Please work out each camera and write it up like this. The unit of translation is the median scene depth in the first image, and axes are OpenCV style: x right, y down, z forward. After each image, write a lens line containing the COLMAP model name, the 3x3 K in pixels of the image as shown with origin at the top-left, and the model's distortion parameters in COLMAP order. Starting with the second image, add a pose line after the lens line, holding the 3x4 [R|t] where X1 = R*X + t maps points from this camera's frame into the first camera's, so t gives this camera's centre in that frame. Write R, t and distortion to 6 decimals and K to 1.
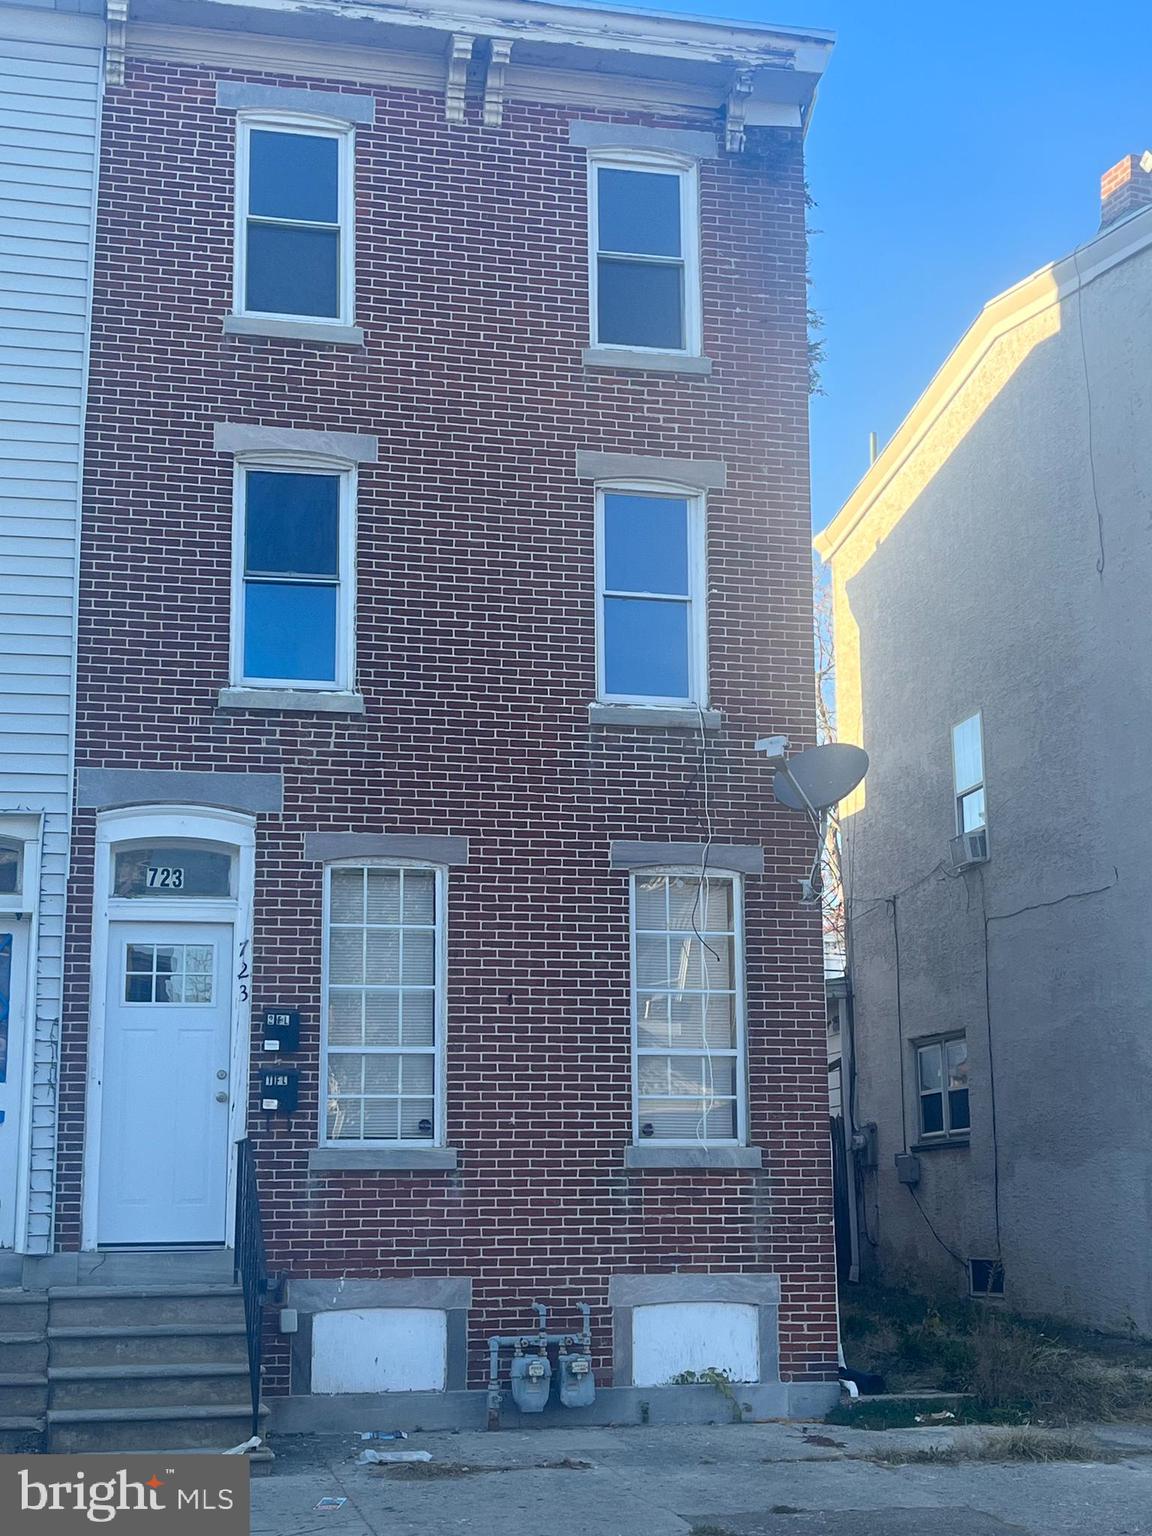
lens RADIAL K [[2222.1, 0, 576.3], [0, 2222.1, 761.6], [0, 0, 1]] dist [0.018337, 0.000000]
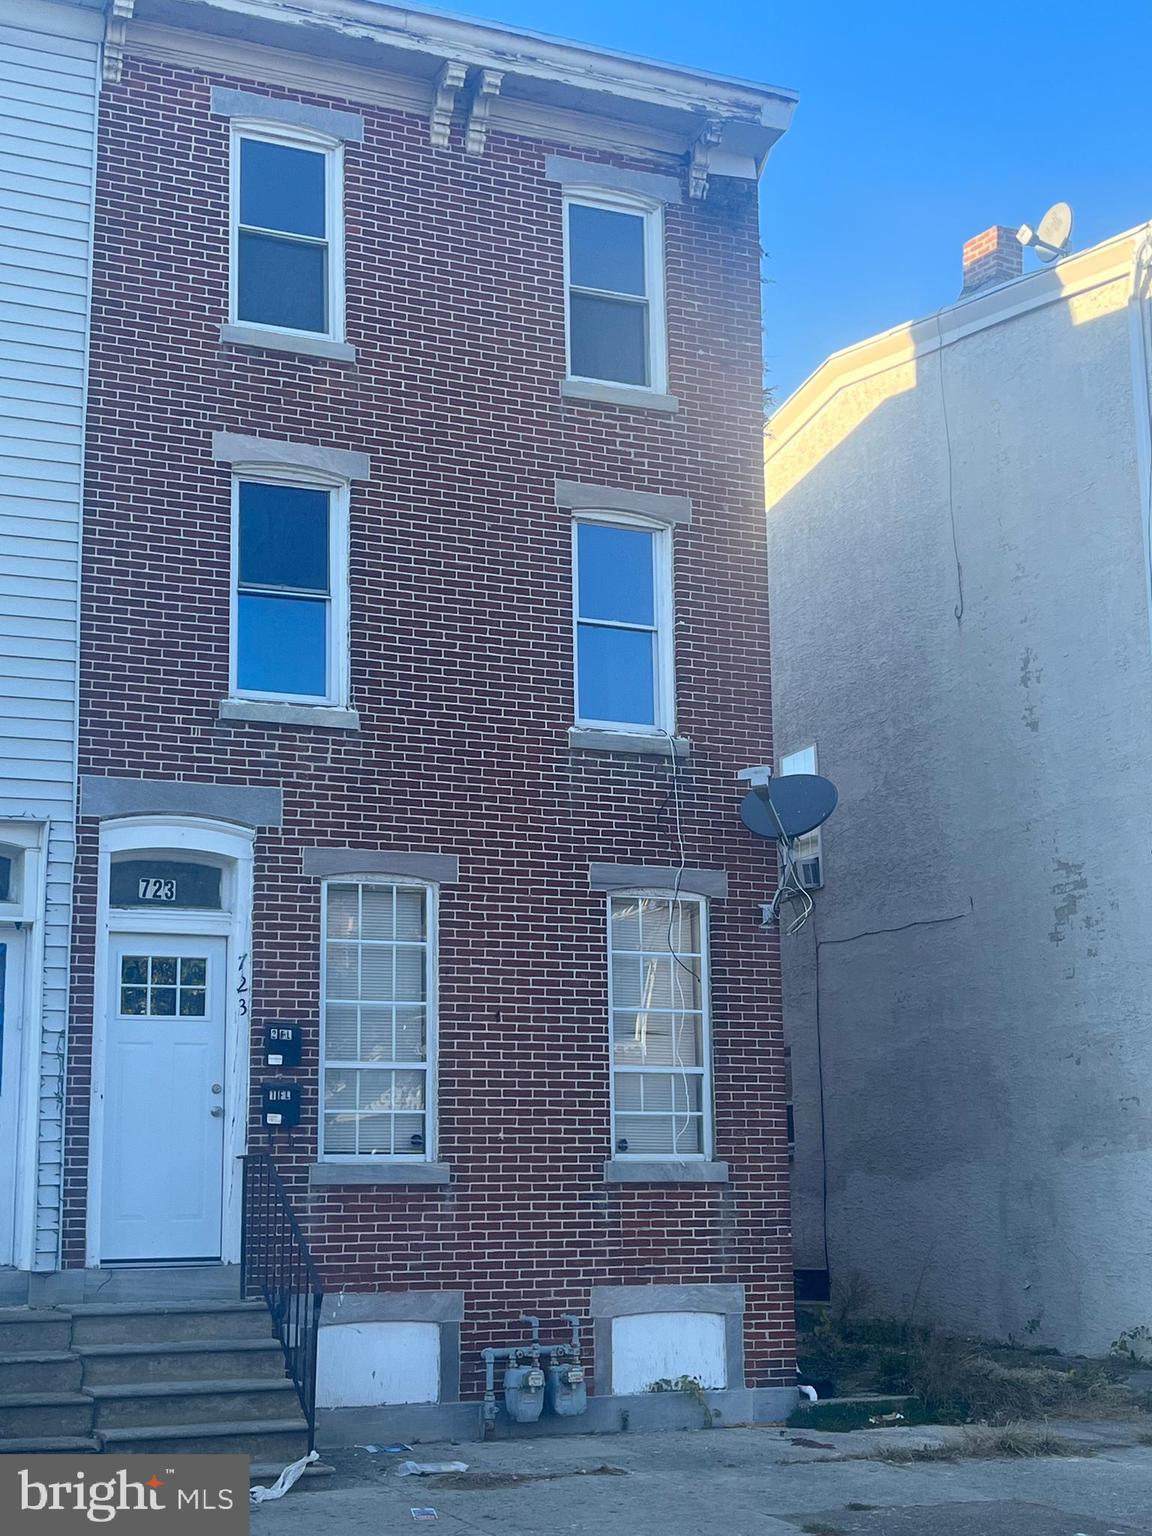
lens RADIAL K [[2222.1, 0, 571.1], [0, 2222.1, 773.8], [0, 0, 1]] dist [0.018337, 0.000000]
pose [[0.981776, 0.032279, 0.187281, -0.188184], [-0.031858, 0.999479, -0.005255, 0.000339], [-0.187353, -0.000807, 0.982292, -0.004336]]
